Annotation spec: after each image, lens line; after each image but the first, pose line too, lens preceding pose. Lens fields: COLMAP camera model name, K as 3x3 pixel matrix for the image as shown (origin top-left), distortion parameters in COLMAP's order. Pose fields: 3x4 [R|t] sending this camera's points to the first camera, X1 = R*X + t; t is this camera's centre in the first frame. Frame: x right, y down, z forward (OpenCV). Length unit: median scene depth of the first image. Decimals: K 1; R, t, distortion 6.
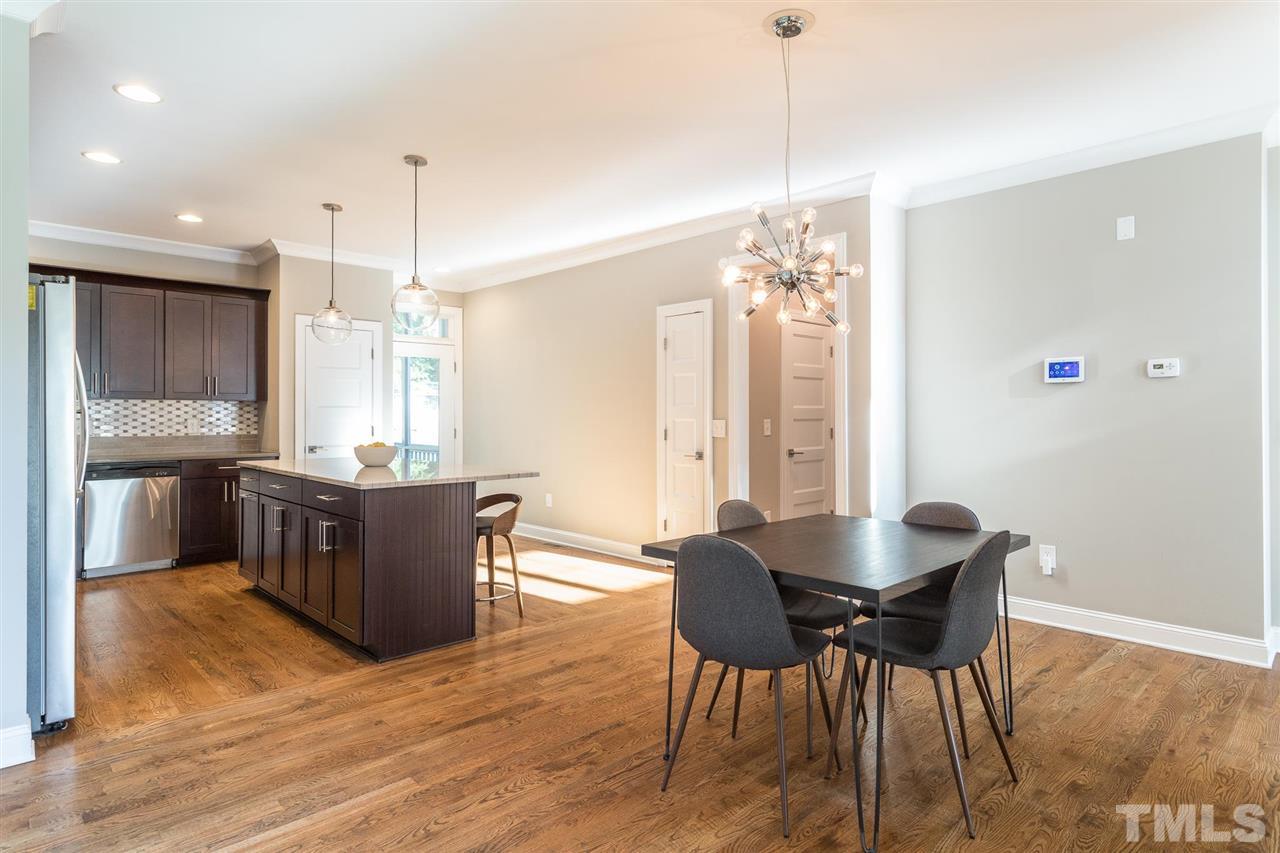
lens RADIAL K [[706.7, 0, 640.5], [0, 706.7, 419.0], [0, 0, 1]] dist [0.000694, -0.001510]
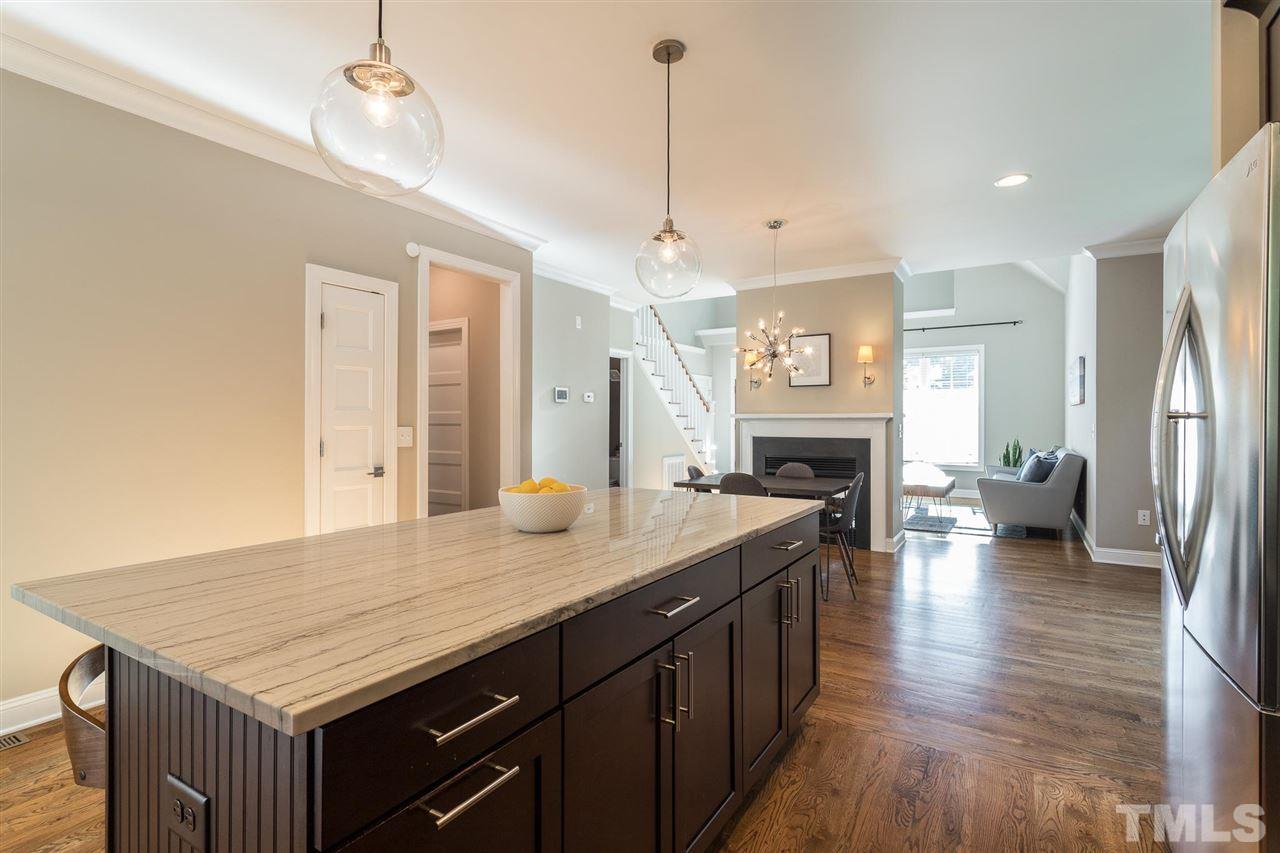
lens RADIAL K [[617.4, 0, 640.1], [0, 617.4, 421.7], [0, 0, 1]] dist [-0.000168, 0.000361]
pose [[-0.254407, -0.002752, 0.967093, -0.971992], [0.004561, 0.999981, 0.004045, -0.009876], [-0.967086, 0.005440, -0.254390, 1.280426]]
